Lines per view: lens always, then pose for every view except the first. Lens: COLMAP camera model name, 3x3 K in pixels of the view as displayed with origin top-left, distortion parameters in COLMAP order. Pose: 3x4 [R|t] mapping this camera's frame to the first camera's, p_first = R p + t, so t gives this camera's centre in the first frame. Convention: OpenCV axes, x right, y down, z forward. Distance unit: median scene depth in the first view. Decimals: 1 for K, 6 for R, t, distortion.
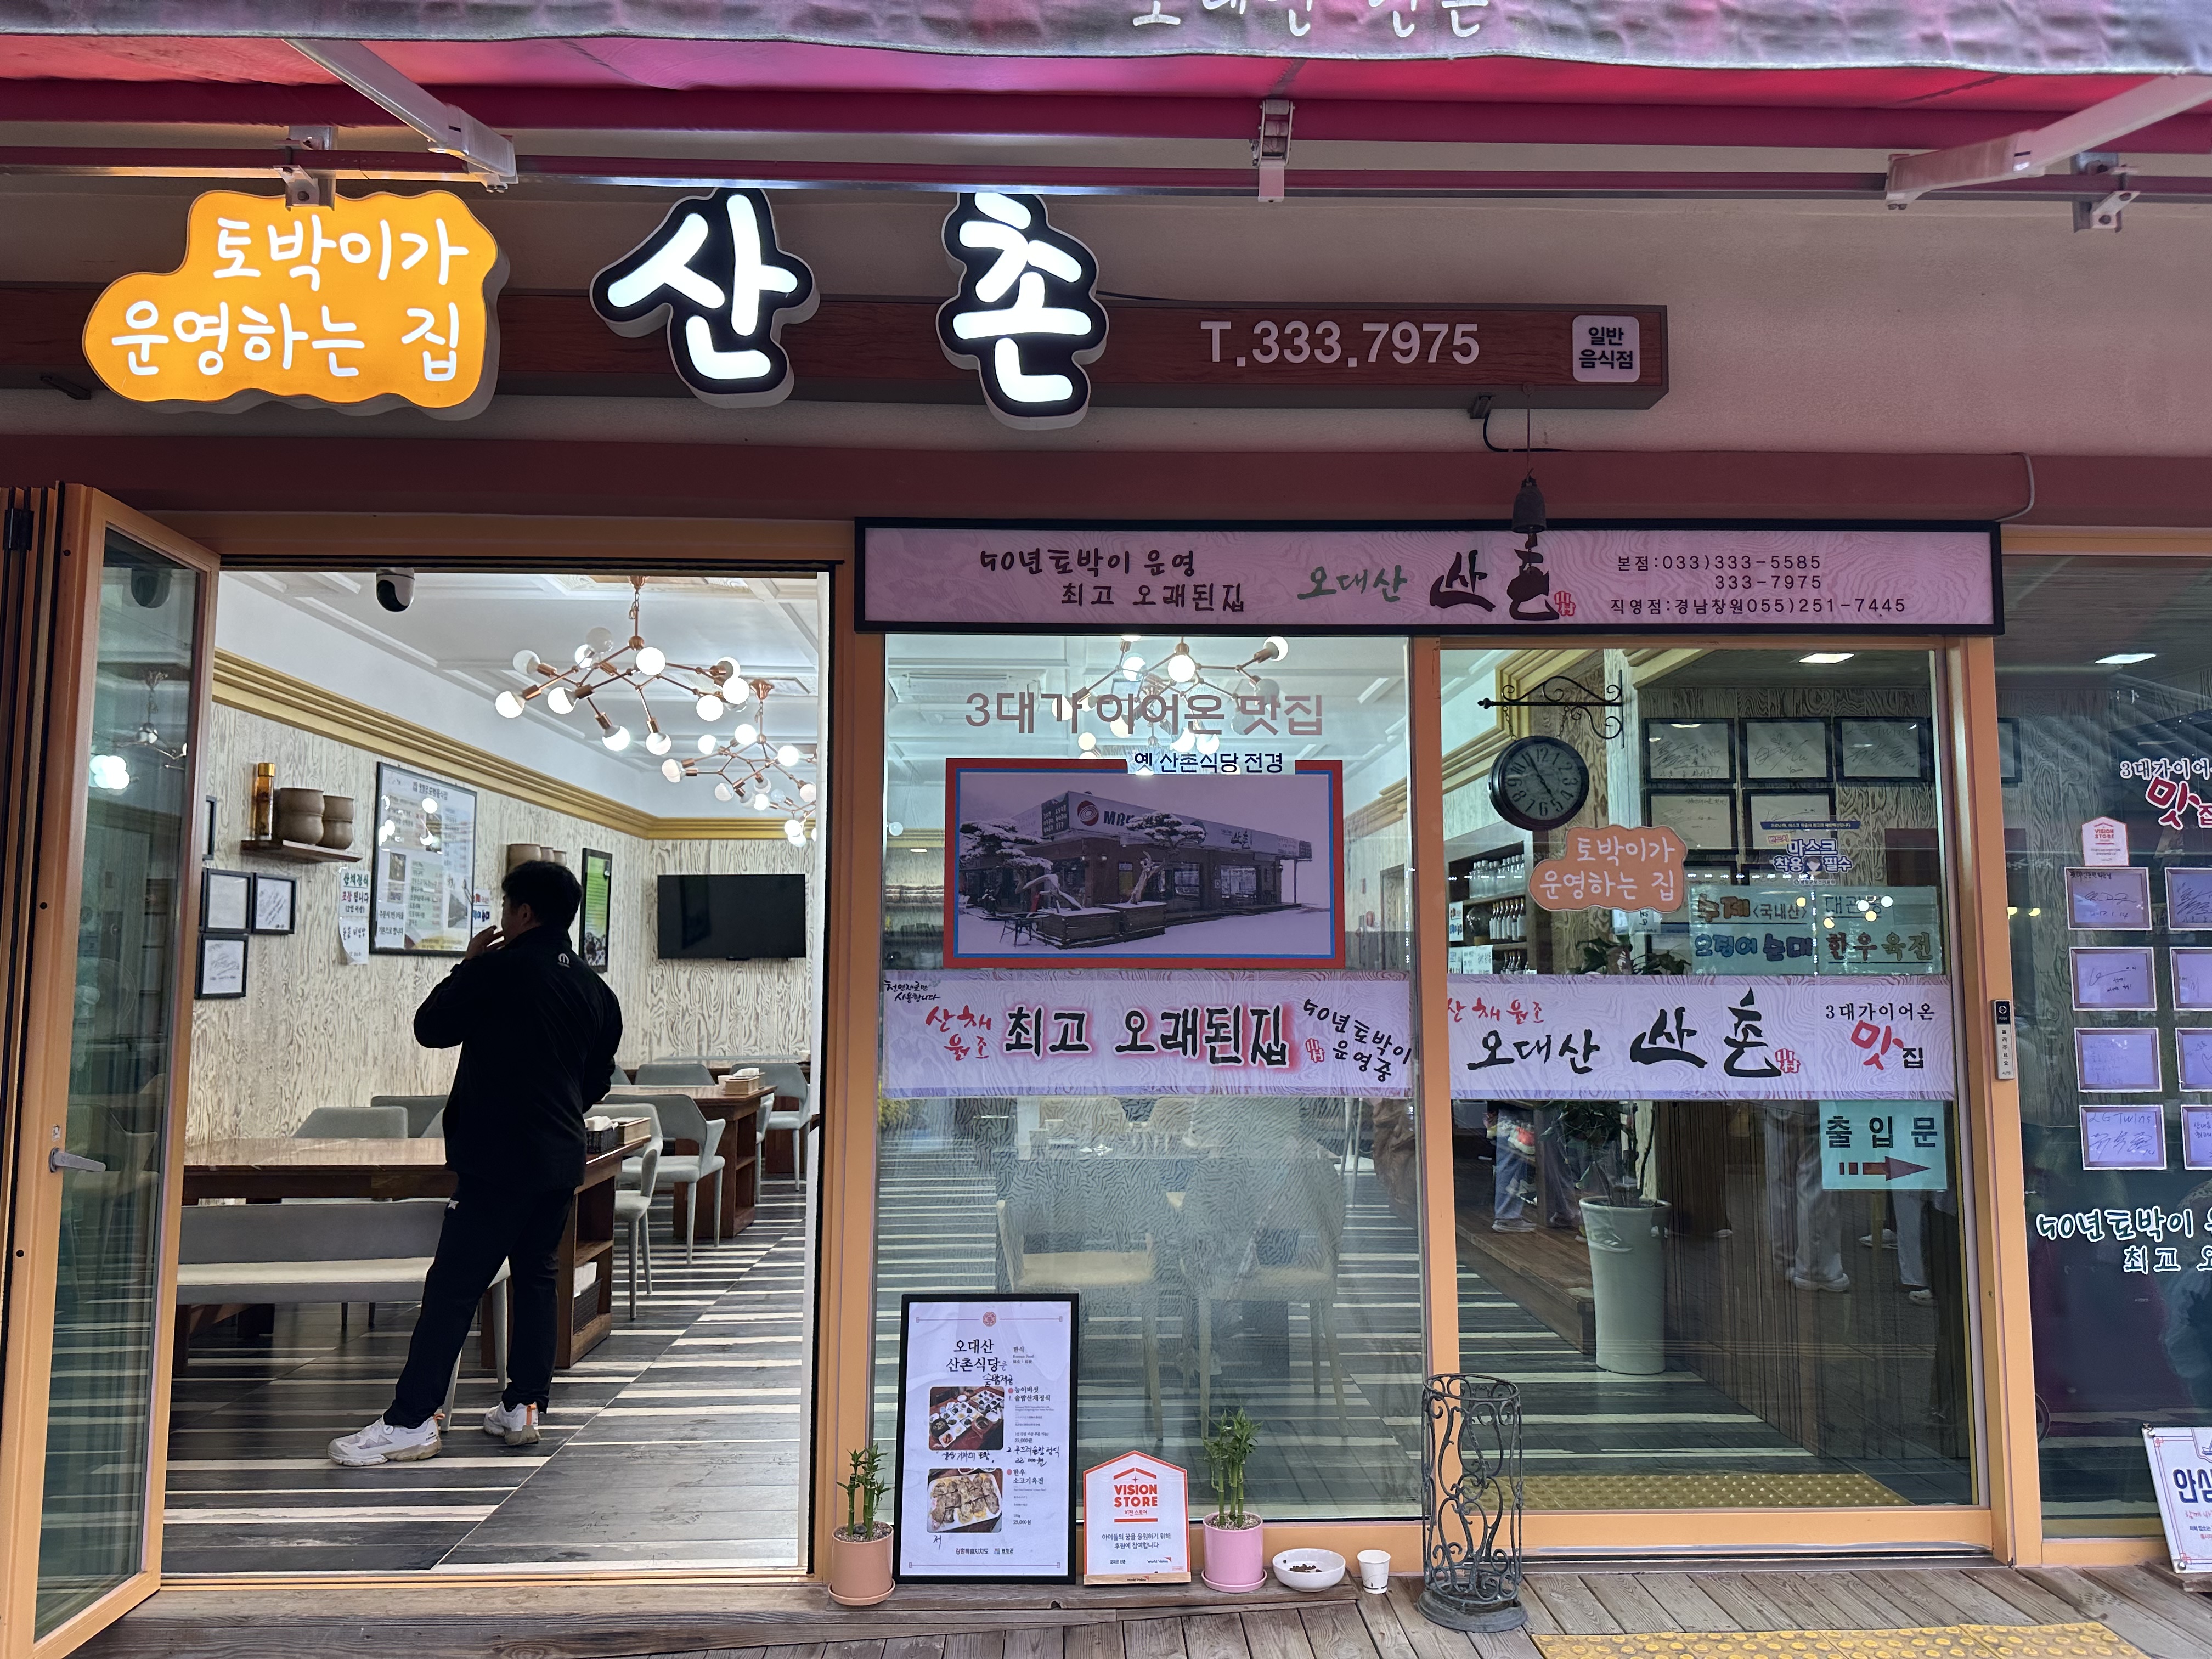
lens RADIAL K [[1477.4, 0, 1139.5], [0, 1477.4, 827.3], [0, 0, 1]] dist [0.097725, -0.141743]
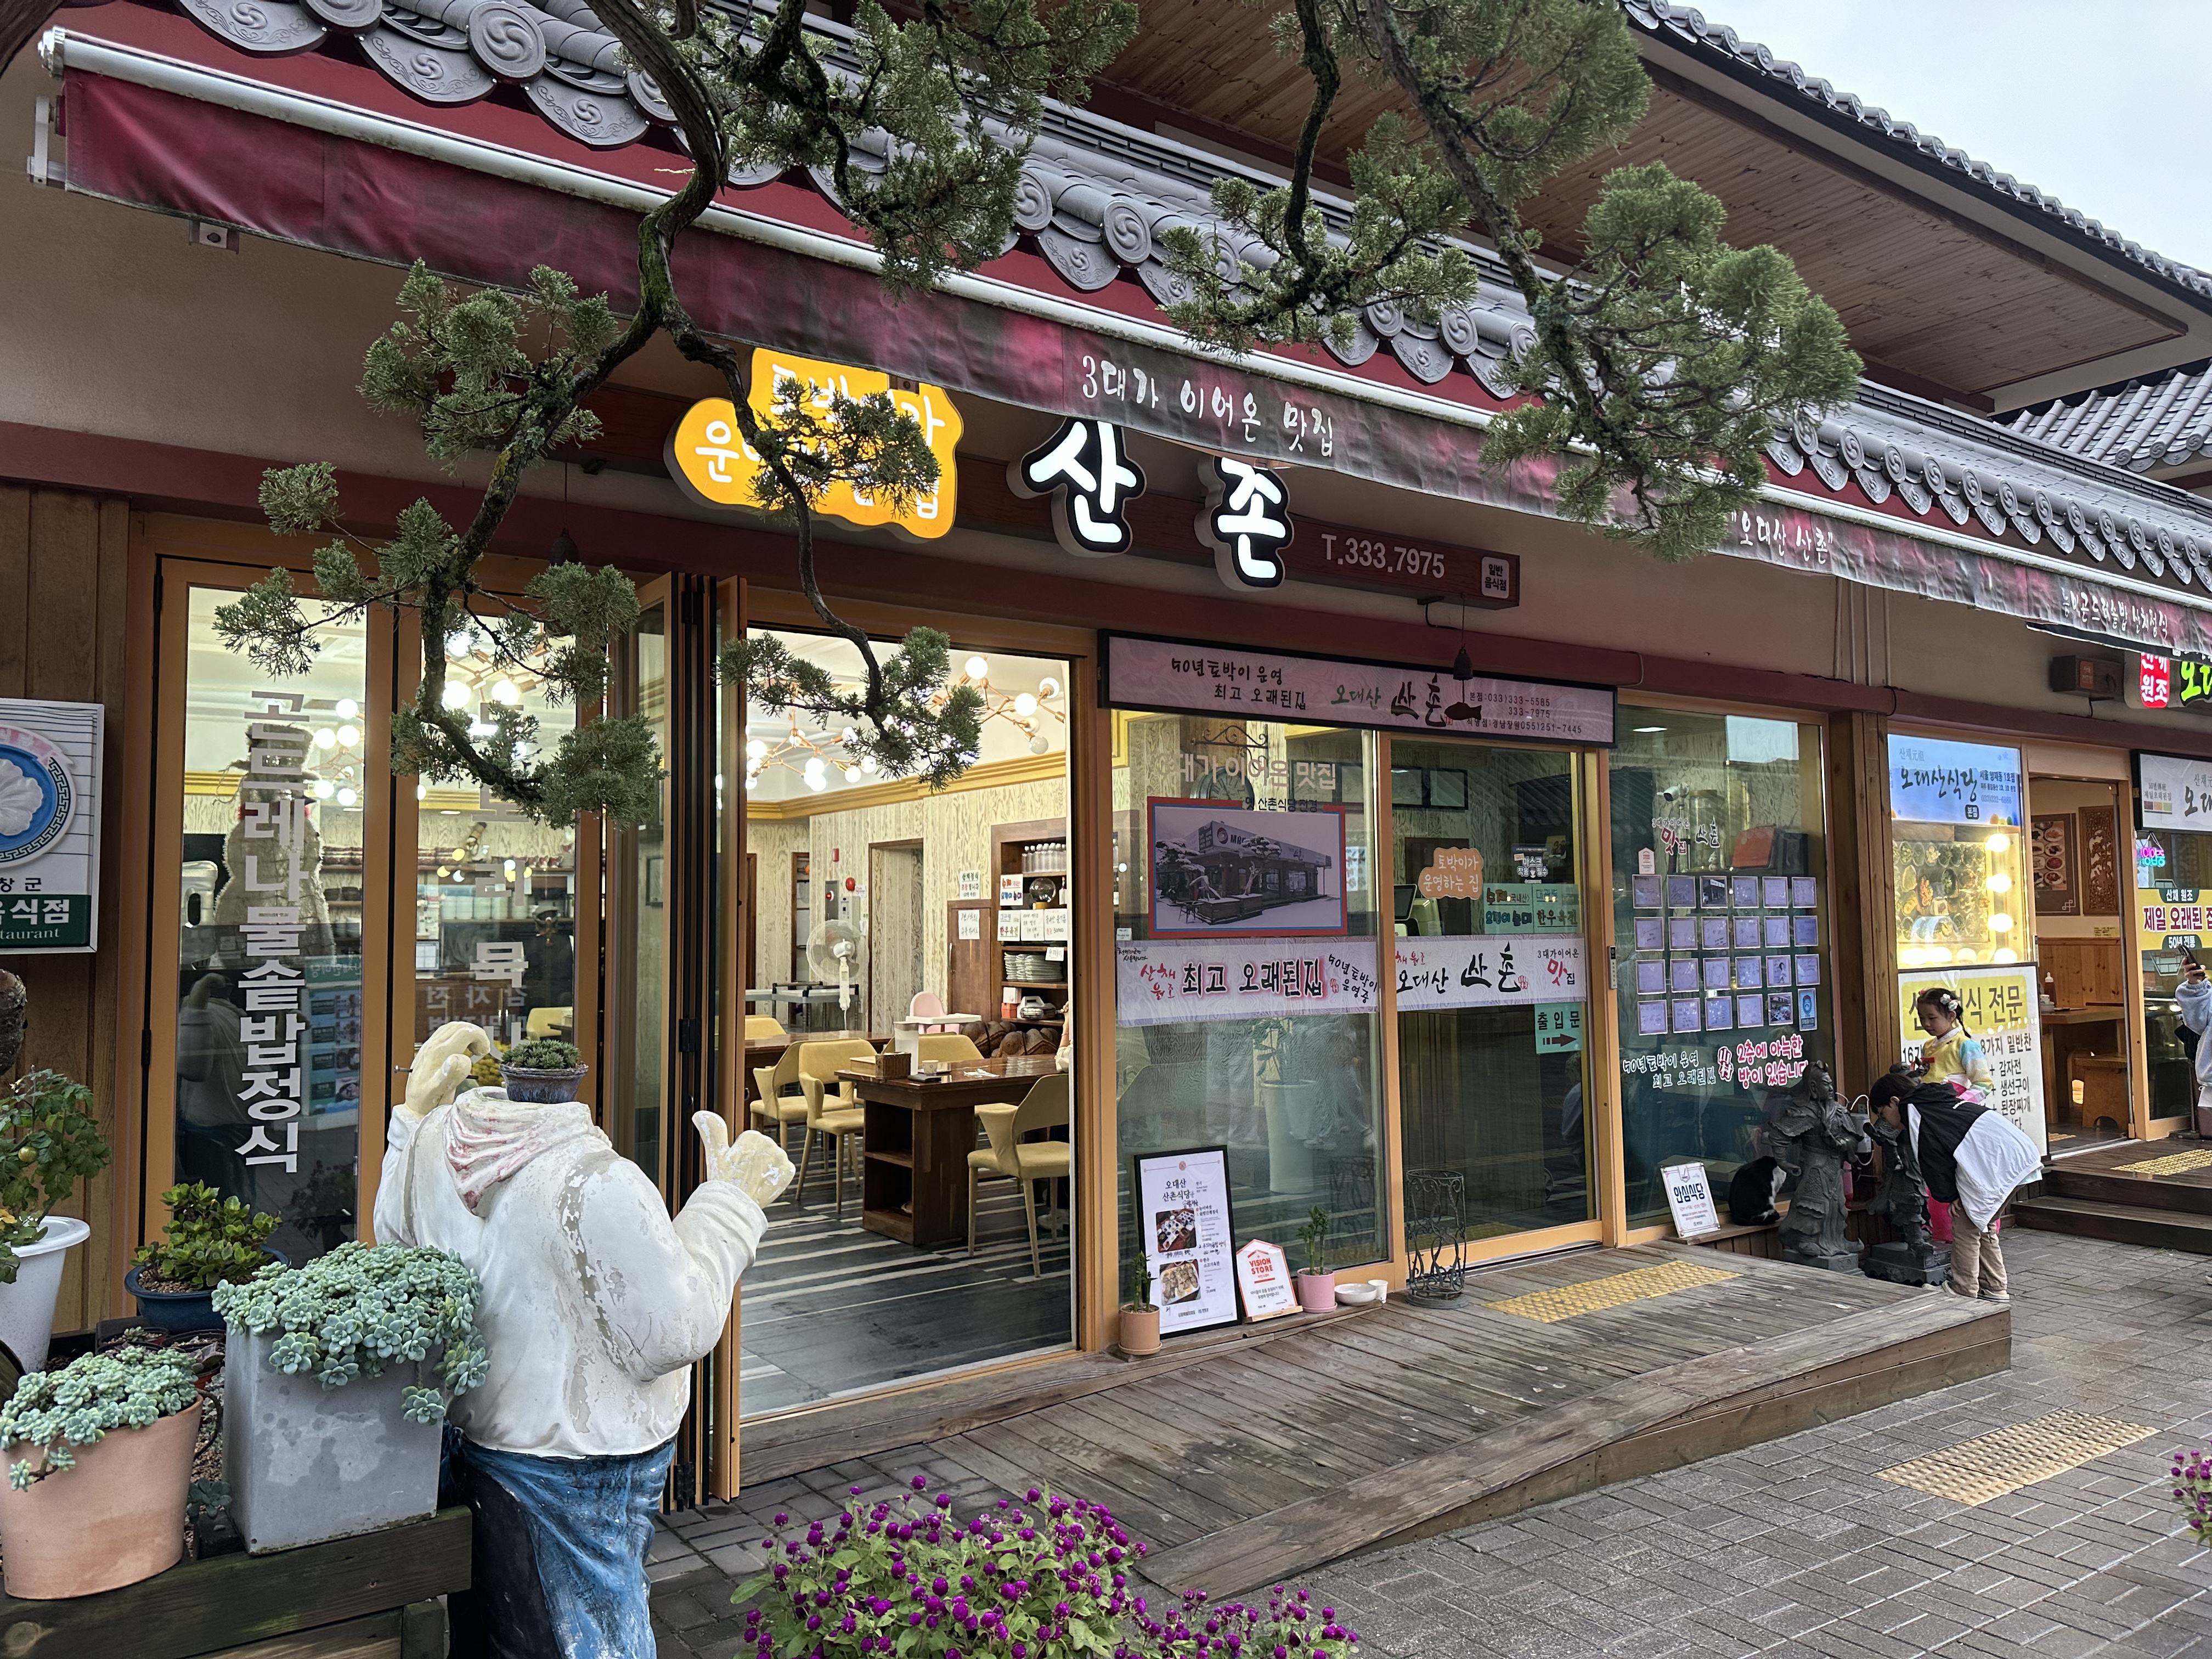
lens RADIAL K [[1477.4, 0, 1139.5], [0, 1477.4, 827.3], [0, 0, 1]] dist [0.097725, -0.141743]
pose [[0.841699, 0.024208, 0.539404, -0.937772], [-0.041210, 0.998961, 0.019473, -0.044735], [-0.538372, -0.038619, 0.841822, -0.239090]]
